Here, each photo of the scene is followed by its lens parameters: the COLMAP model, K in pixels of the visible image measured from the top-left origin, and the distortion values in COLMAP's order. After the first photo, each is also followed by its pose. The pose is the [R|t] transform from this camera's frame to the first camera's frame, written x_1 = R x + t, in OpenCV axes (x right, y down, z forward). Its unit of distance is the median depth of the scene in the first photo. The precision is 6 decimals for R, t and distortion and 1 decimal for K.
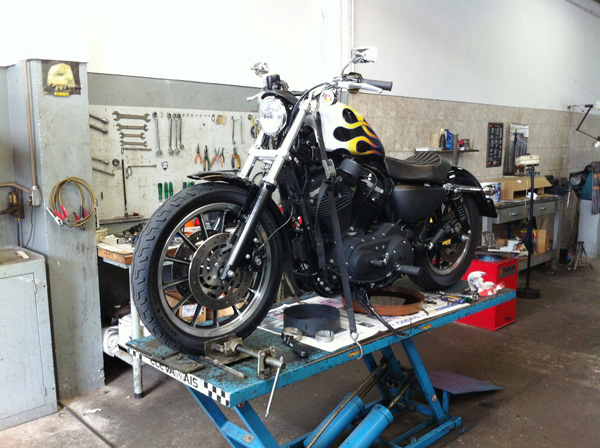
lens RADIAL K [[584.2, 0, 308.8], [0, 584.2, 226.6], [0, 0, 1]] dist [0.184416, -0.599283]
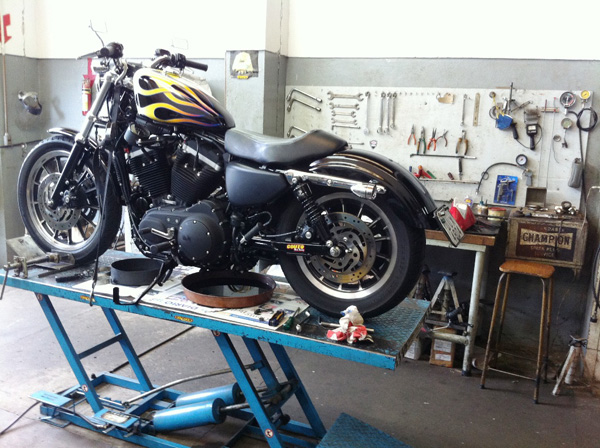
lens RADIAL K [[584.2, 0, 308.8], [0, 584.2, 226.6], [0, 0, 1]] dist [0.184416, -0.599283]
pose [[0.372158, 0.181323, -0.910286, 0.693931], [-0.175080, 0.976841, 0.123001, -0.071632], [0.911507, 0.113597, 0.395285, 0.528290]]
